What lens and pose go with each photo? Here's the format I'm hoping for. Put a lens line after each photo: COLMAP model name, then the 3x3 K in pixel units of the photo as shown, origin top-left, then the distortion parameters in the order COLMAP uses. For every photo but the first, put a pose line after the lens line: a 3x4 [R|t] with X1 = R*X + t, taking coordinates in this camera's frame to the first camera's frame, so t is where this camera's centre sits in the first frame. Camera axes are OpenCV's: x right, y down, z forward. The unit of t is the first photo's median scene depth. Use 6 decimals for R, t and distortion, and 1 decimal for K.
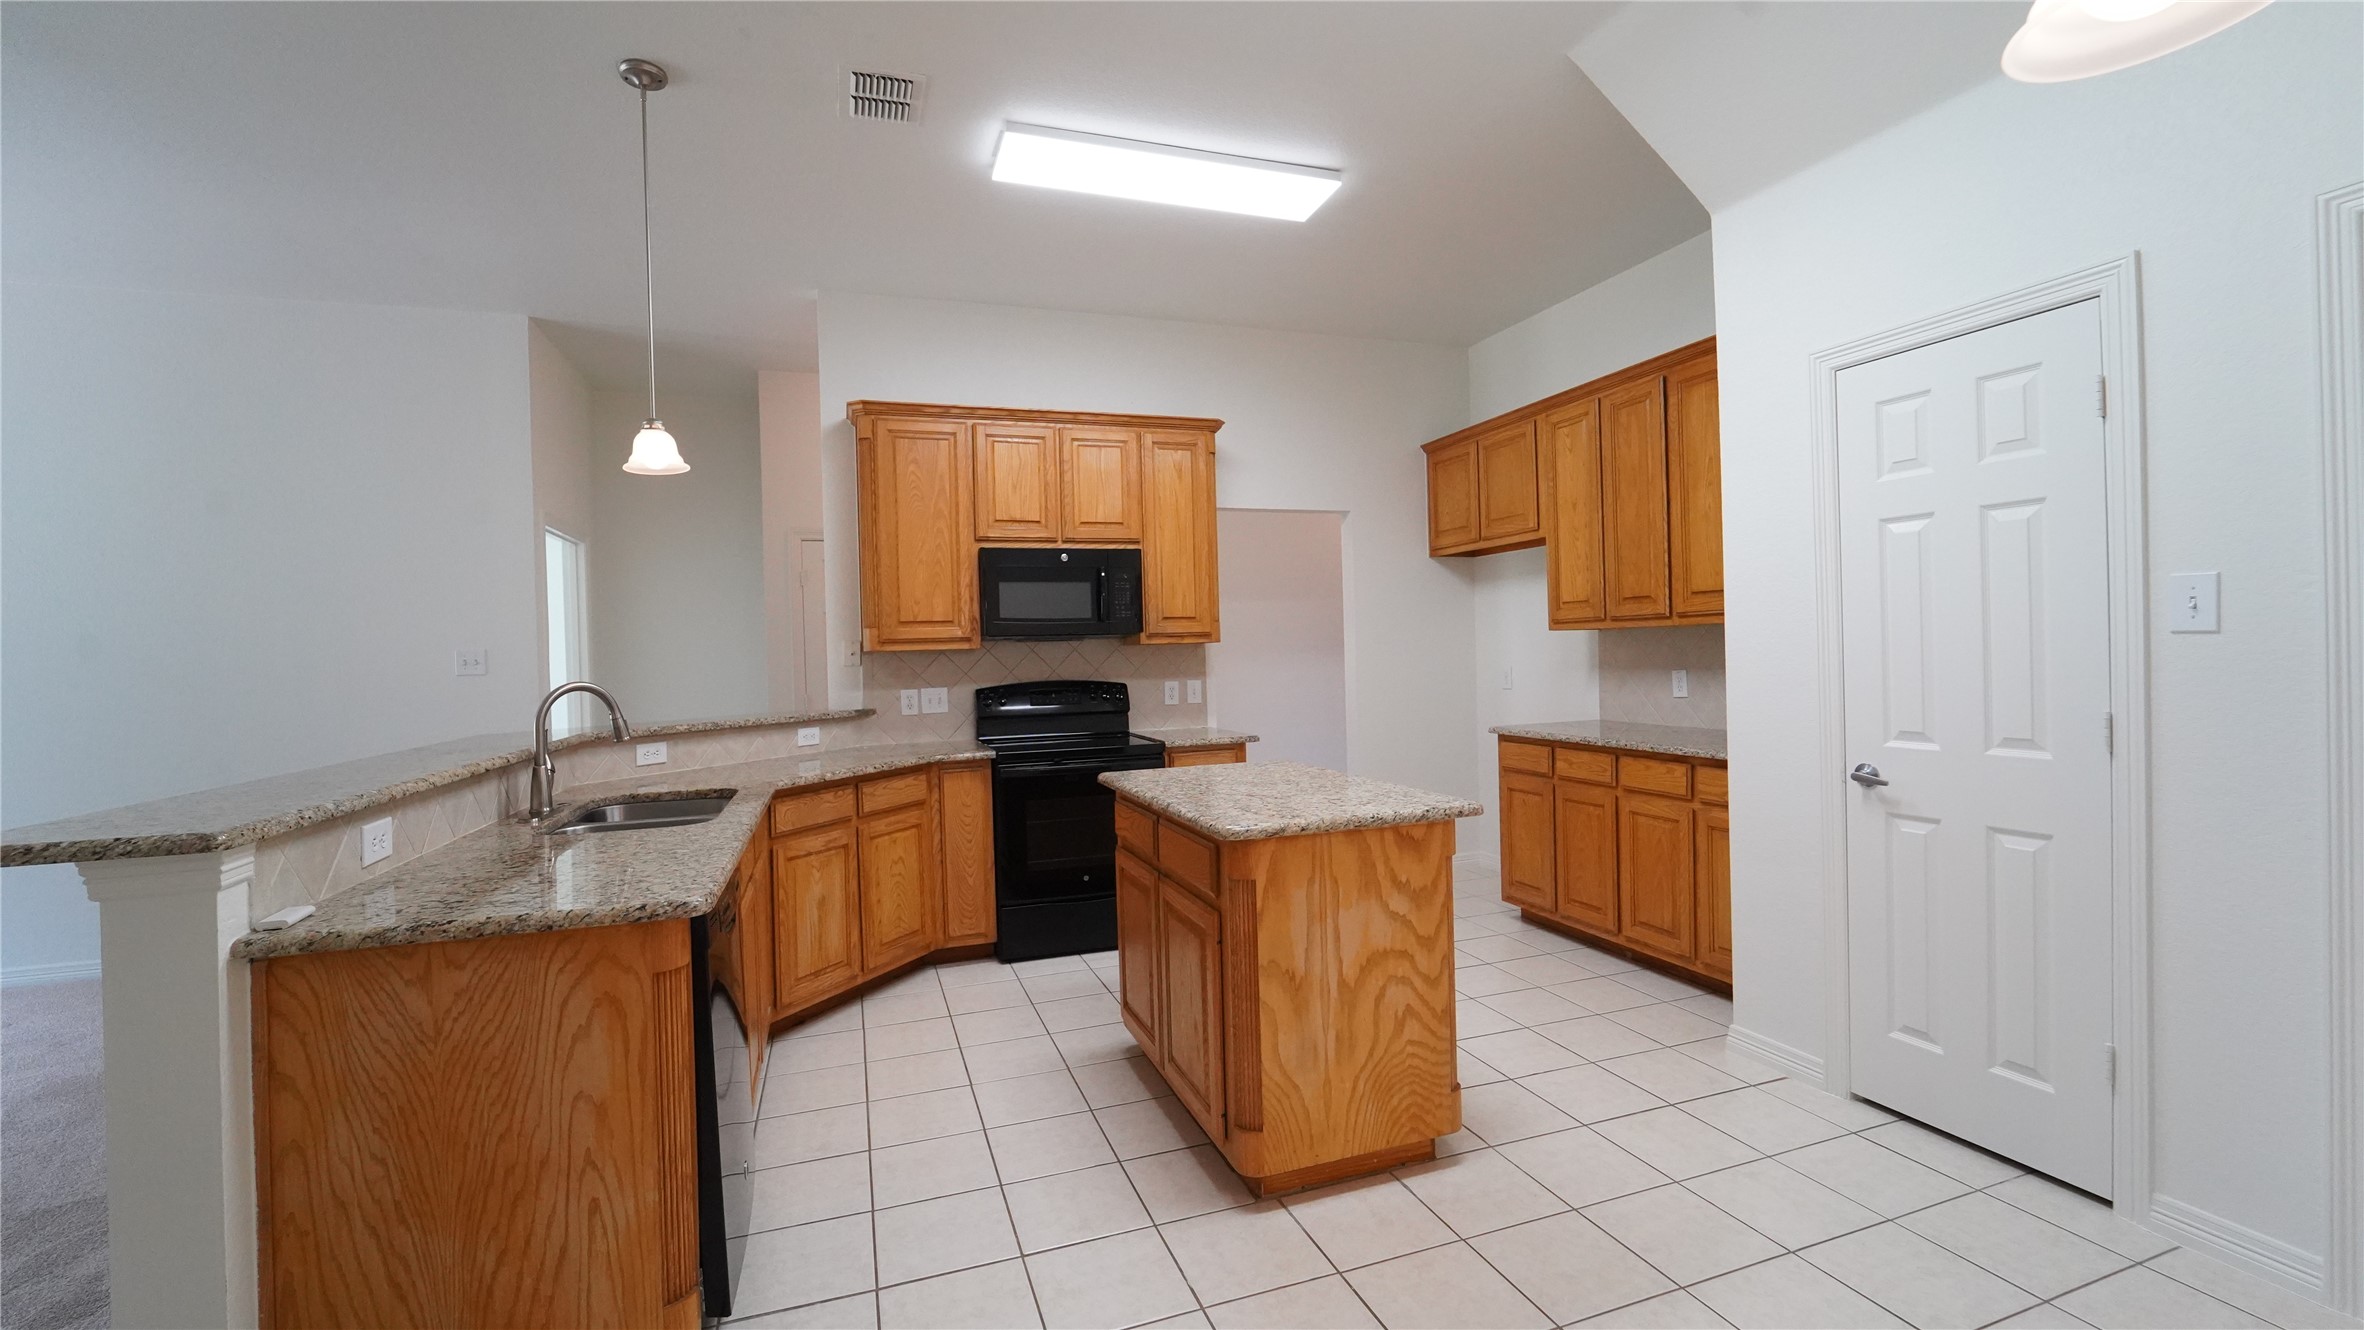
lens RADIAL K [[965.0, 0, 1182.0], [0, 965.0, 665.0], [0, 0, 1]] dist [-0.015915, 0.000217]
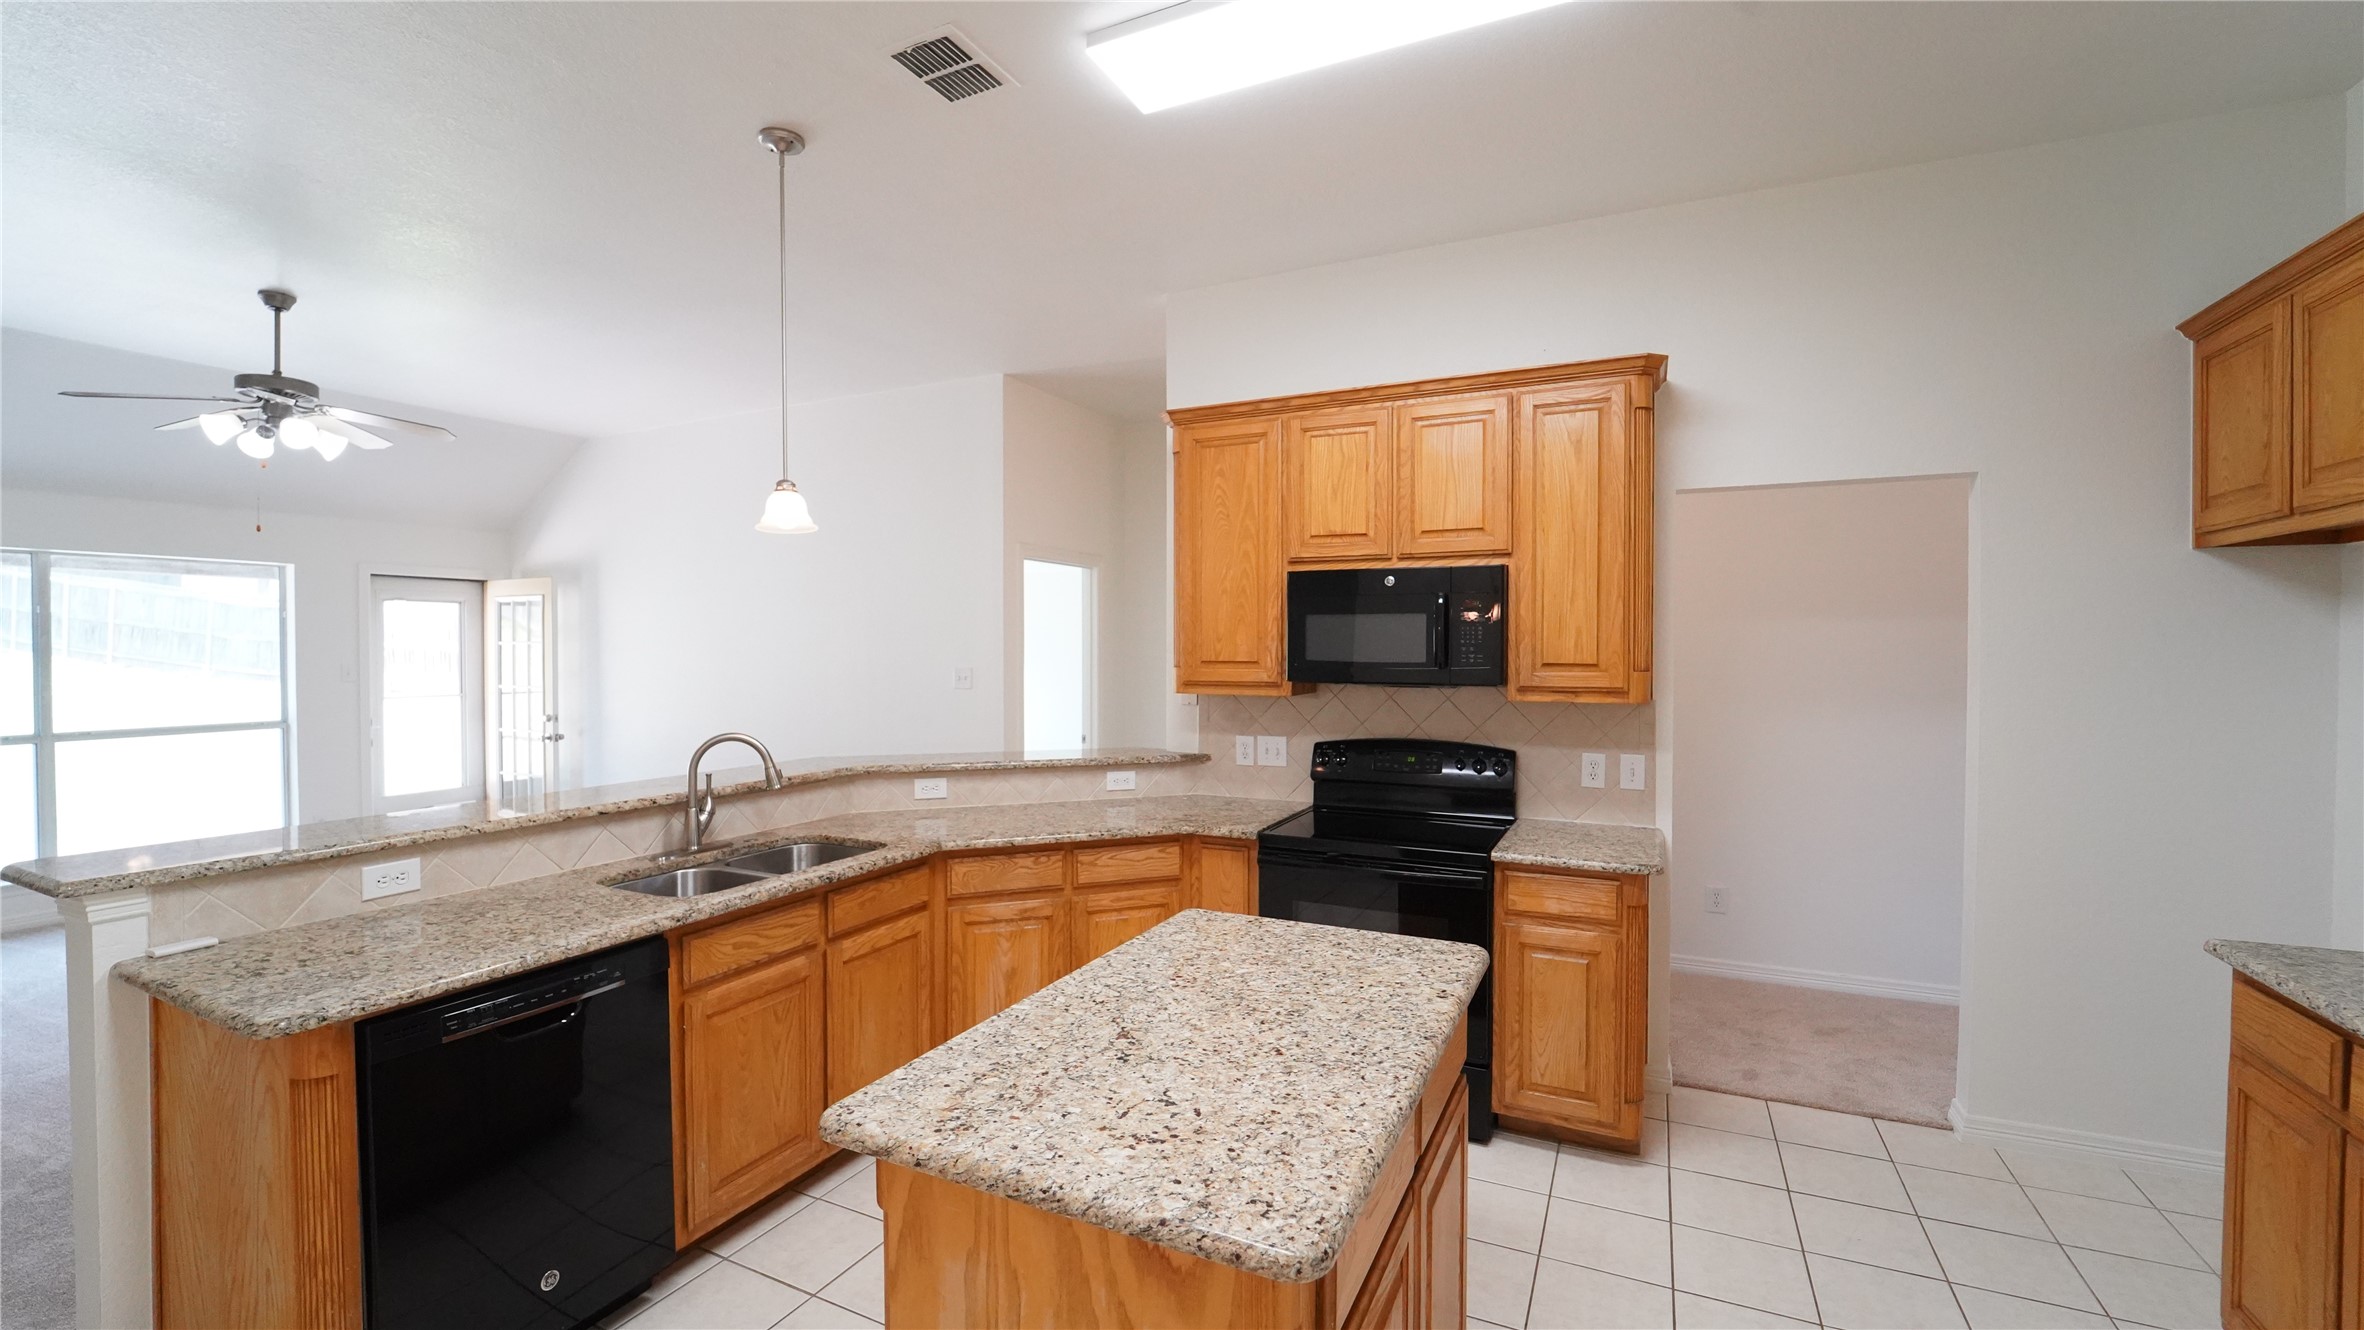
lens RADIAL K [[965.0, 0, 1182.0], [0, 965.0, 665.0], [0, 0, 1]] dist [-0.015915, 0.000217]
pose [[0.703855, 0.041954, -0.709104, 0.291163], [-0.030113, 0.999119, 0.029222, -0.062298], [0.709705, 0.000785, 0.704498, 0.353730]]
